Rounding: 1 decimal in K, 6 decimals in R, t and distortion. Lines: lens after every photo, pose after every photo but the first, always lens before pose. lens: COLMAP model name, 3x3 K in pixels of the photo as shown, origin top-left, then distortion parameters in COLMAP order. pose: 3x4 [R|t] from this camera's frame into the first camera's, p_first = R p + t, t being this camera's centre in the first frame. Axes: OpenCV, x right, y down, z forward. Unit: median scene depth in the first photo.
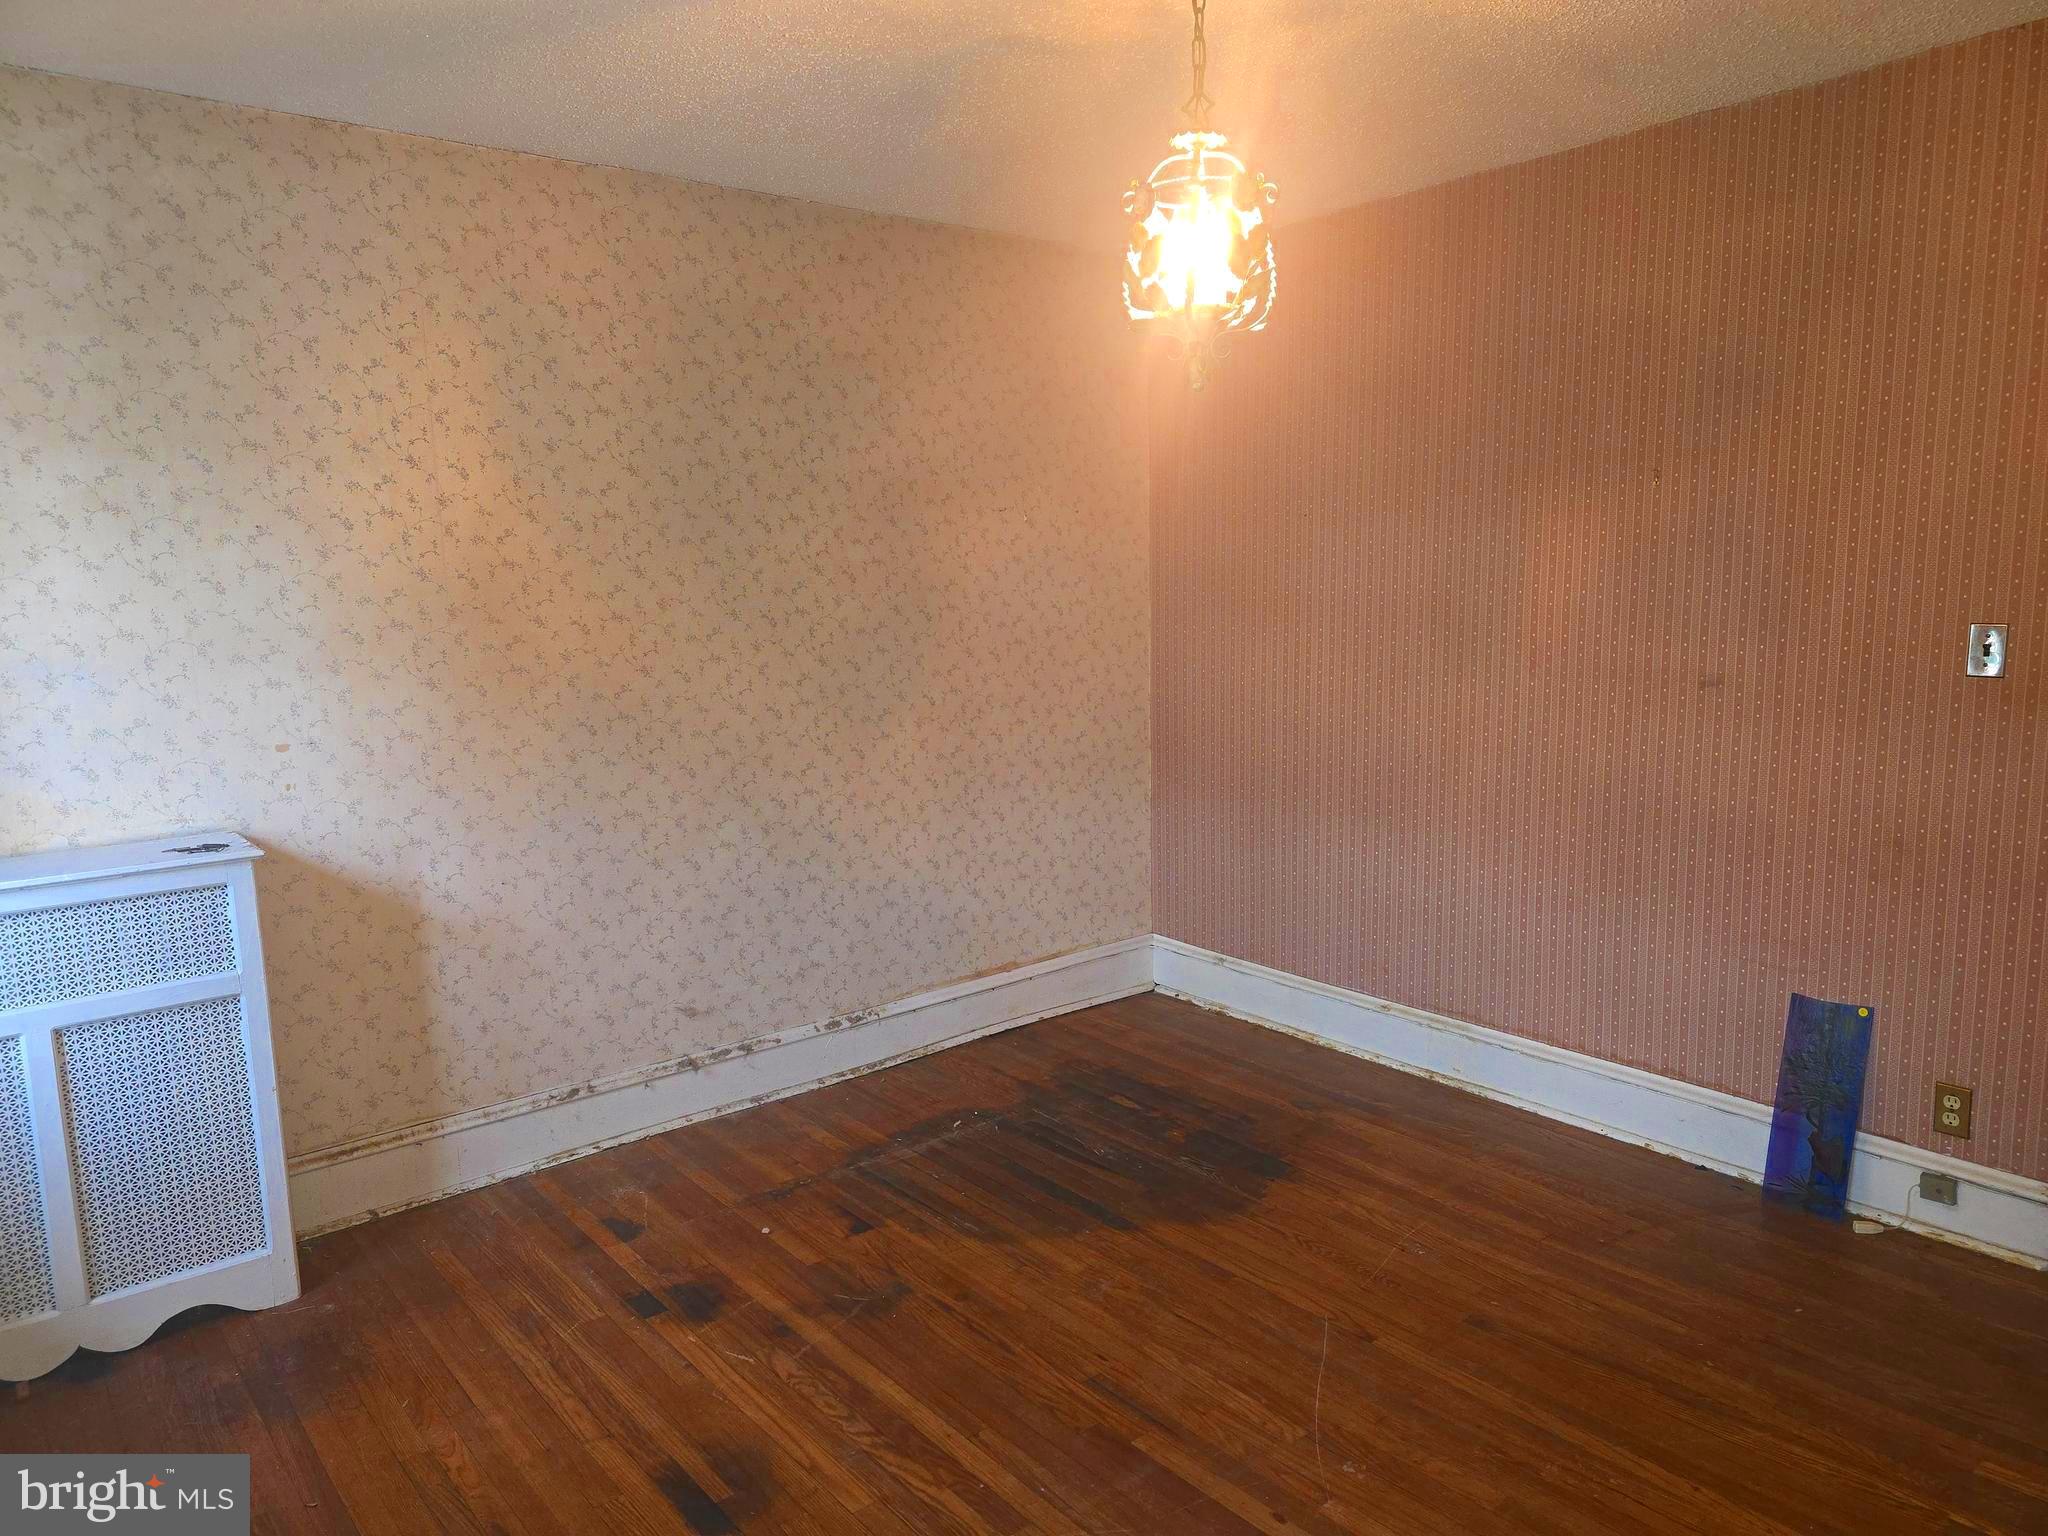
lens RADIAL K [[1366.9, 0, 1029.3], [0, 1366.9, 767.0], [0, 0, 1]] dist [0.039787, -0.034940]
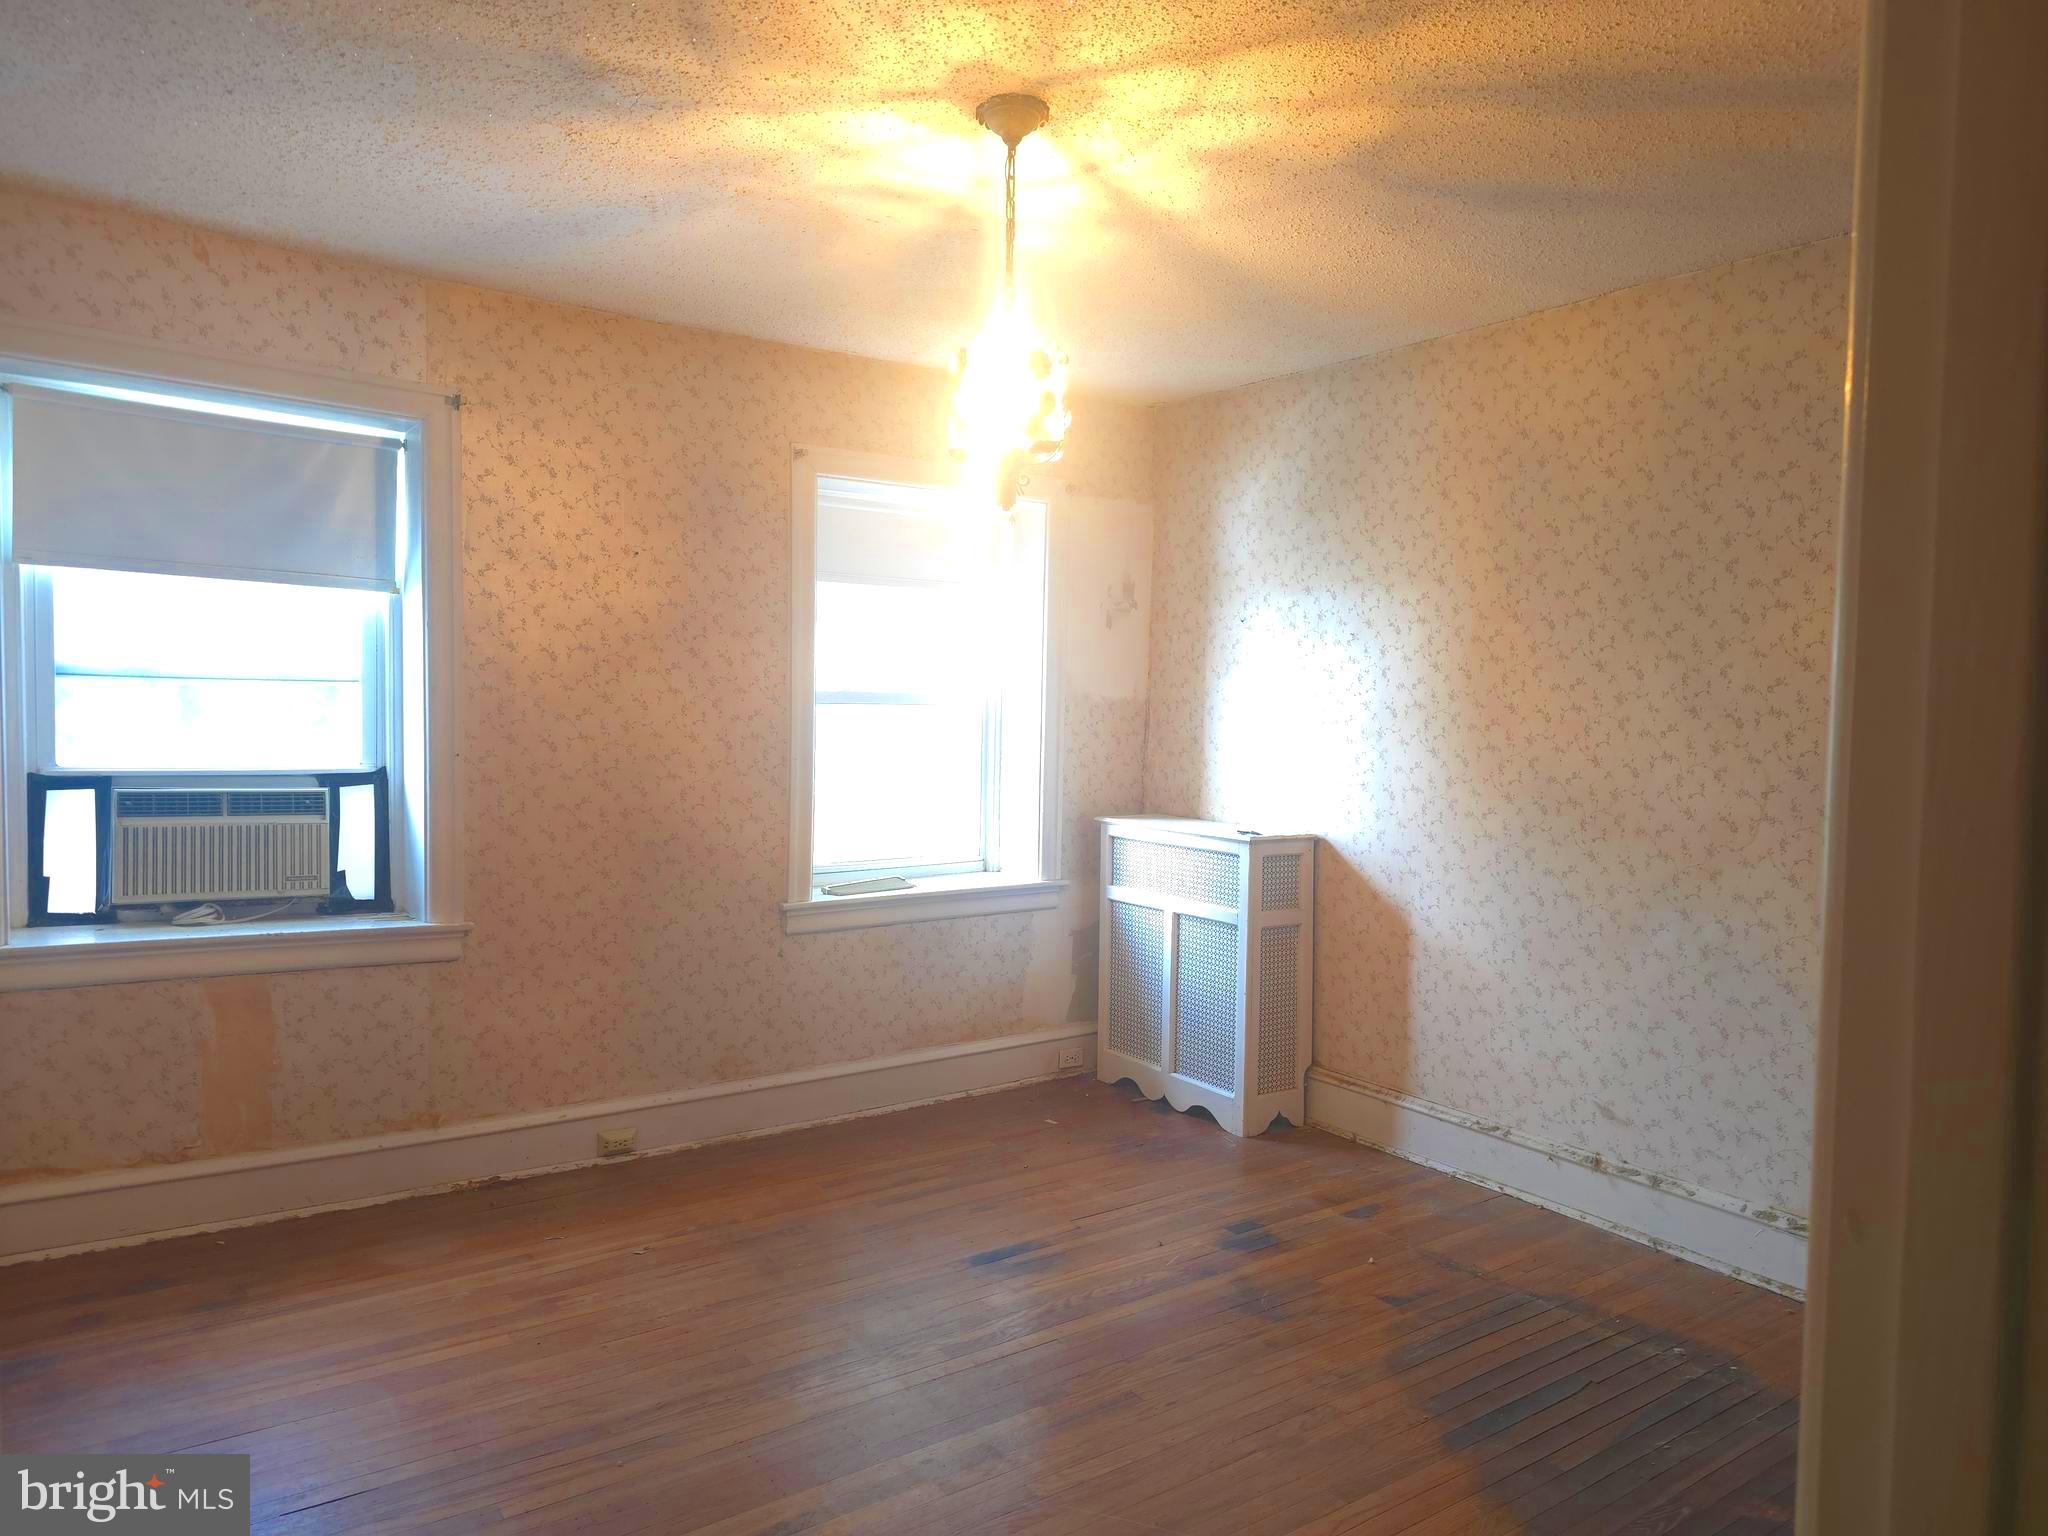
lens RADIAL K [[1366.9, 0, 1028.5], [0, 1366.9, 766.8], [0, 0, 1]] dist [0.039787, -0.034940]
pose [[-0.076008, 0.069772, -0.994663, 0.827822], [-0.158338, 0.984047, 0.081126, -0.087196], [0.984455, 0.163659, -0.063747, 0.686644]]
